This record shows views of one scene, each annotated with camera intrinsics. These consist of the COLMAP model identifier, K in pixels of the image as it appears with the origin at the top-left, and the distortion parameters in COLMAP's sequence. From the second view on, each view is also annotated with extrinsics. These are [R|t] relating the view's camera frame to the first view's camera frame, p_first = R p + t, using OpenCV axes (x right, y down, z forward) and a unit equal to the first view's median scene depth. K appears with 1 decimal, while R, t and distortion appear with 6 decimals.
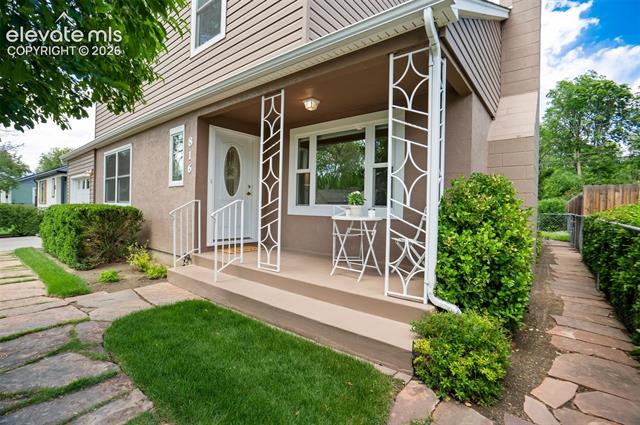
lens RADIAL K [[294.5, 0, 316.9], [0, 294.5, 209.8], [0, 0, 1]] dist [-0.001671, 0.000080]
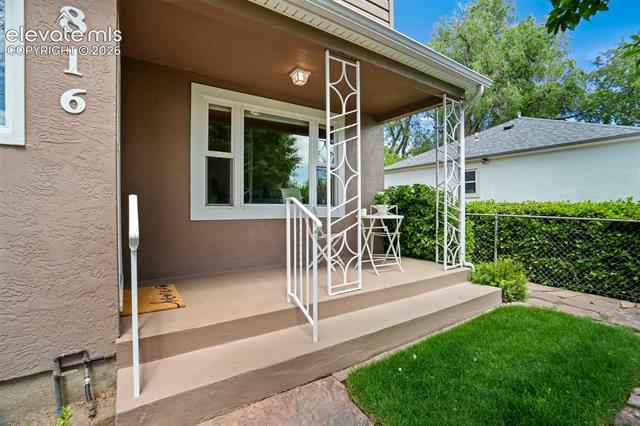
lens RADIAL K [[294.5, 0, 317.2], [0, 294.5, 209.4], [0, 0, 1]] dist [-0.001671, 0.000080]
pose [[0.305775, -0.025758, 0.951755, -0.895062], [0.015616, 0.999635, 0.022036, -0.024220], [-0.951976, 0.008125, 0.306066, 0.836884]]
